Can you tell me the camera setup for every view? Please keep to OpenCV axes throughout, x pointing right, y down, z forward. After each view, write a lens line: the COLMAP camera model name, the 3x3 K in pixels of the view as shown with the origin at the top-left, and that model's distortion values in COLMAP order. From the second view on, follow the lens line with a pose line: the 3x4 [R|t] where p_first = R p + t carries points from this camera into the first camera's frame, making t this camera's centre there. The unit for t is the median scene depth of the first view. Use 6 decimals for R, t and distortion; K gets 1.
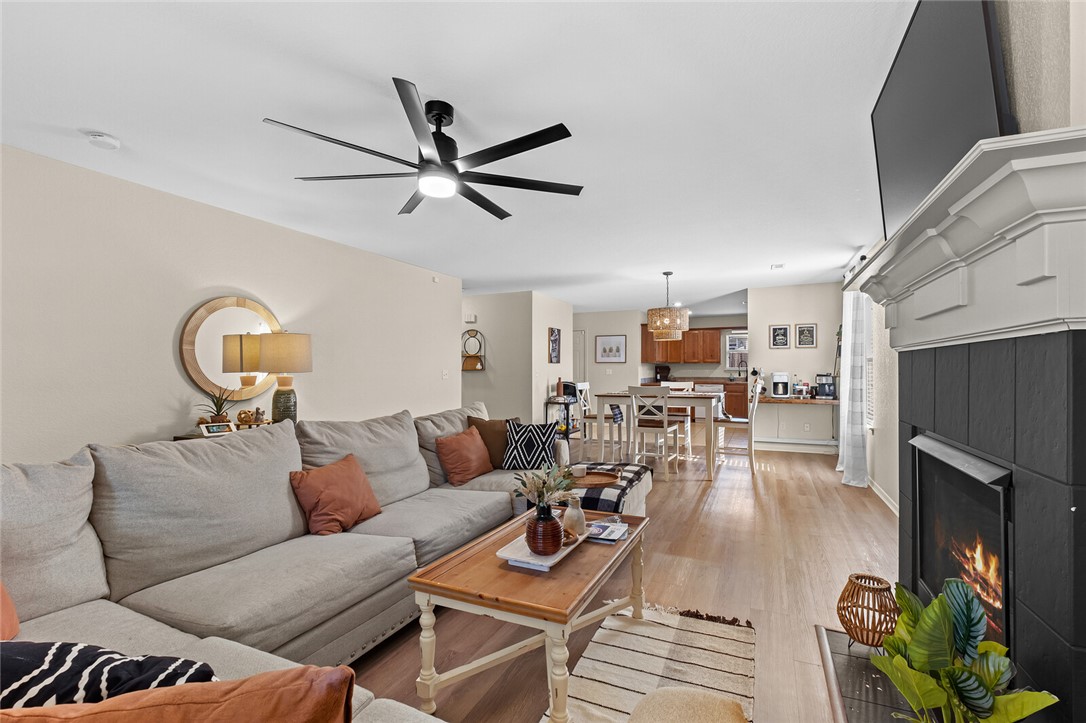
lens RADIAL K [[487.7, 0, 549.3], [0, 487.7, 373.9], [0, 0, 1]] dist [0.022772, 0.000042]
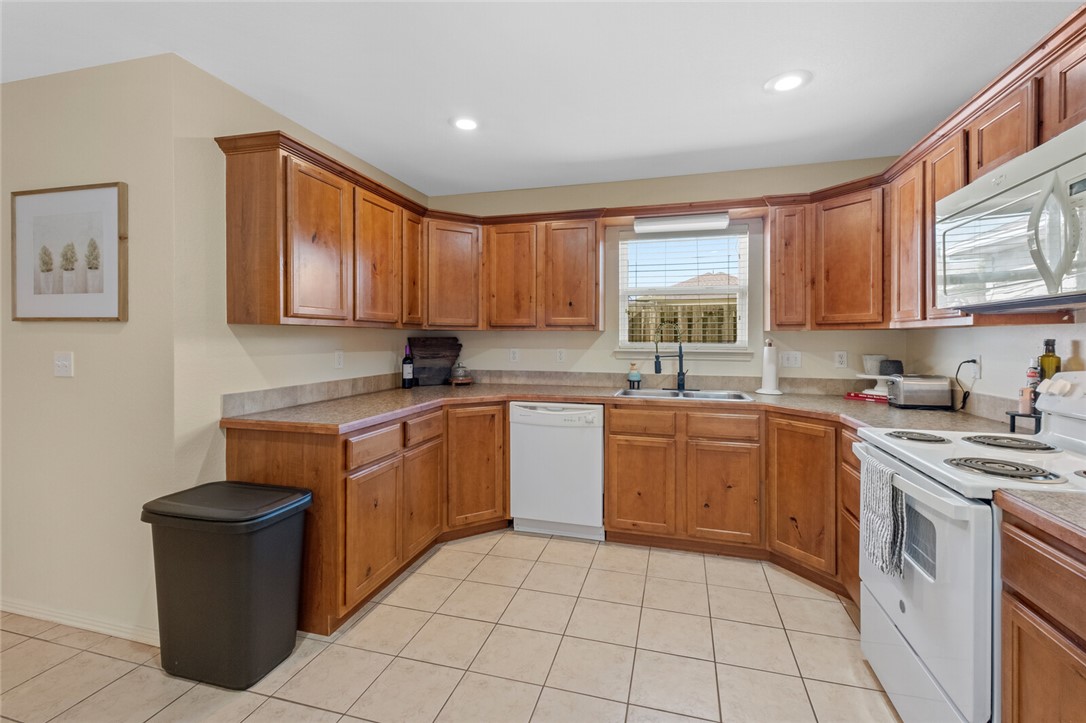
lens RADIAL K [[481.3, 0, 546.6], [0, 481.3, 337.3], [0, 0, 1]] dist [0.017923, -0.000543]
pose [[0.990307, 0.006116, 0.138759, 0.428485], [-0.004812, 0.999941, -0.009732, -0.021332], [-0.138810, 0.008970, 0.990278, 1.097325]]
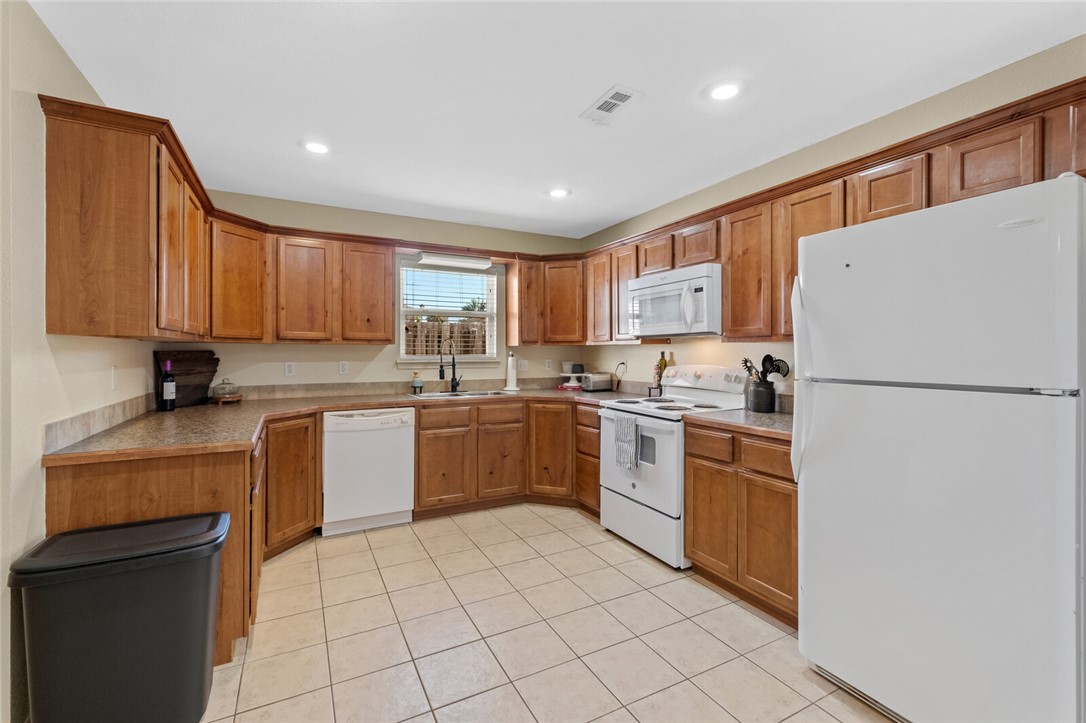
lens RADIAL K [[473.0, 0, 547.8], [0, 473.0, 346.1], [0, 0, 1]] dist [0.019720, -0.000484]
pose [[0.621617, 0.012359, 0.783224, 0.236926], [0.004115, 0.999810, -0.019042, -0.020206], [-0.783310, 0.015060, 0.621449, 1.088736]]
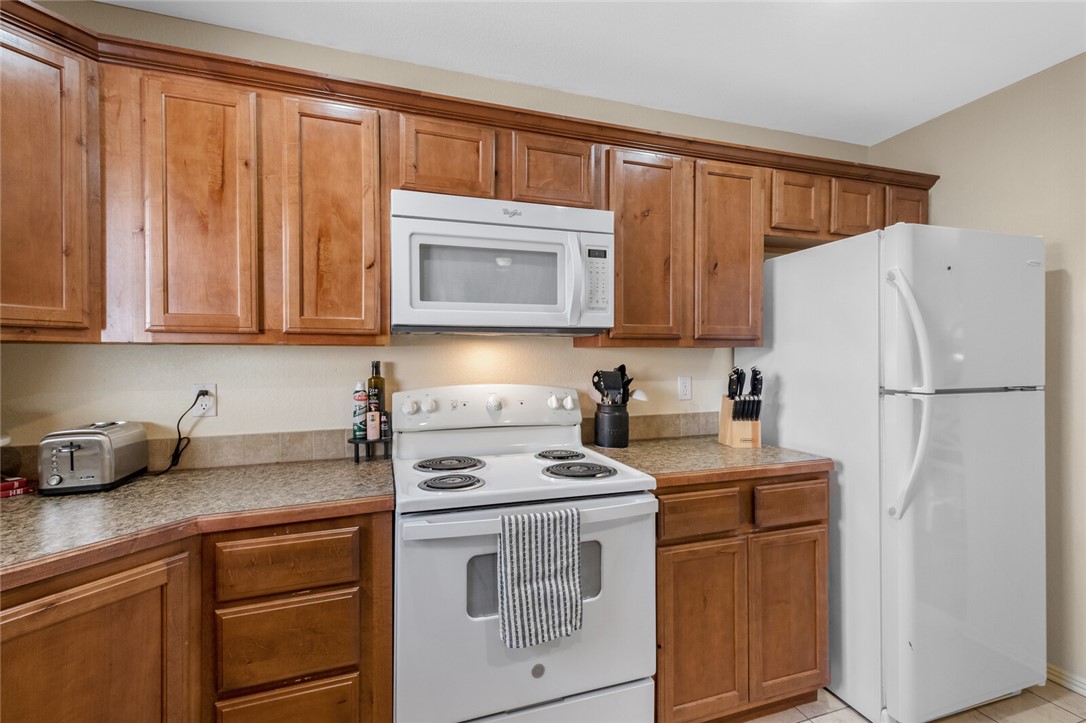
lens RADIAL K [[477.2, 0, 543.0], [0, 477.2, 361.5], [0, 0, 1]] dist [0.021299, -0.000052]
pose [[-0.671033, 0.002180, 0.741425, 0.478101], [0.010947, 0.999916, 0.006968, -0.024505], [-0.741347, 0.012792, -0.671000, 1.416697]]
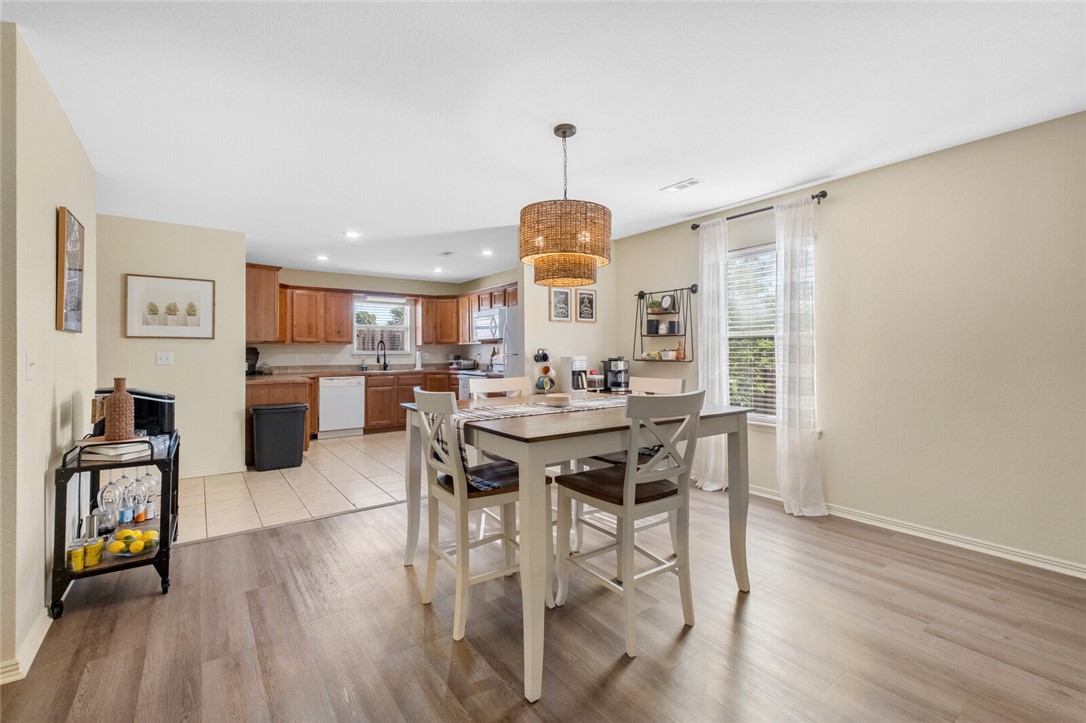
lens RADIAL K [[473.0, 0, 547.8], [0, 473.0, 346.1], [0, 0, 1]] dist [0.019720, -0.000484]
pose [[0.506522, 0.011938, 0.862144, -0.111368], [0.011027, 0.999733, -0.020321, -0.004188], [-0.862157, 0.019800, 0.506255, 0.686512]]
